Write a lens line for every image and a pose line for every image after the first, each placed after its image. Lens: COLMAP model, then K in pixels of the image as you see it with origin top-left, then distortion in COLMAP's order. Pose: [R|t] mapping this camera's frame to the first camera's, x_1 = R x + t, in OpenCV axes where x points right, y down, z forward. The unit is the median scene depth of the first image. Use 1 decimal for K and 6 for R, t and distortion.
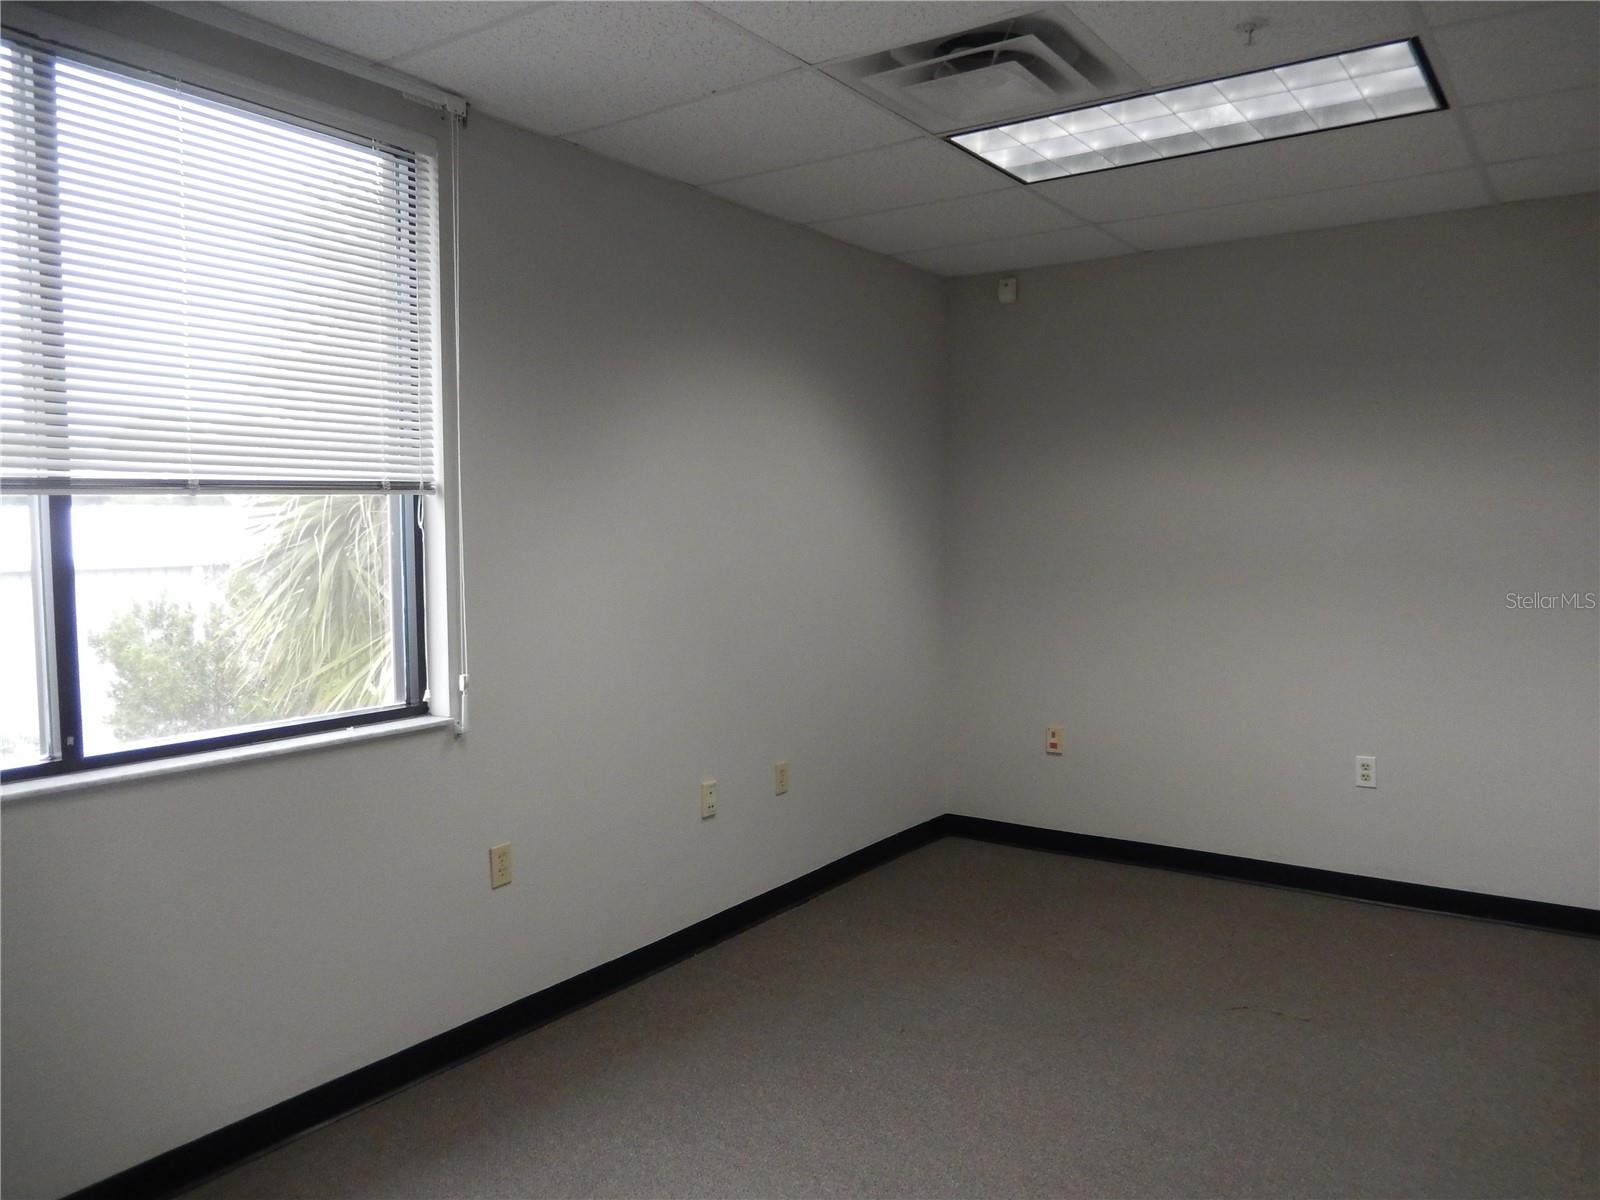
lens RADIAL K [[1183.2, 0, 800.0], [0, 1183.2, 600.0], [0, 0, 1]] dist [-0.022149, -0.001216]
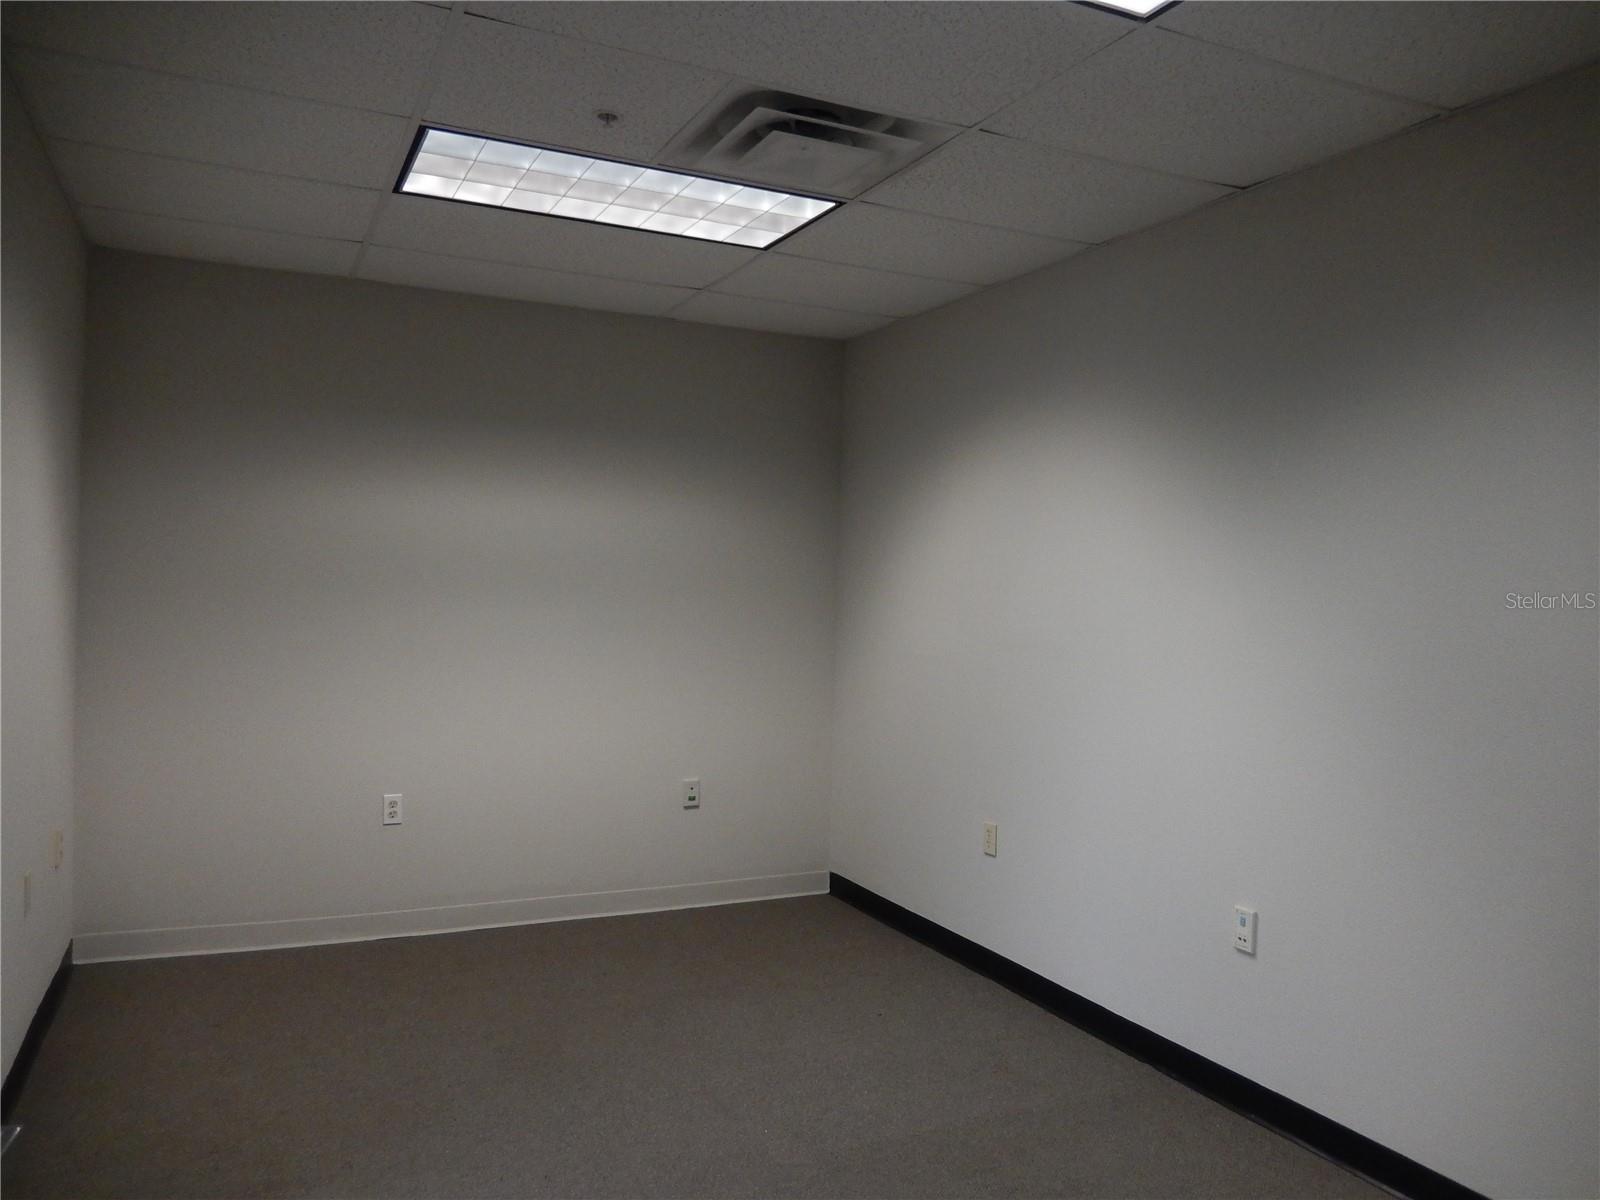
lens RADIAL K [[1183.2, 0, 800.0], [0, 1183.2, 600.0], [0, 0, 1]] dist [-0.022149, -0.001216]
pose [[0.488852, 0.003231, 0.872361, -0.367764], [0.026033, 0.999494, -0.018291, -0.014534], [-0.871978, 0.031652, 0.488520, 0.254297]]
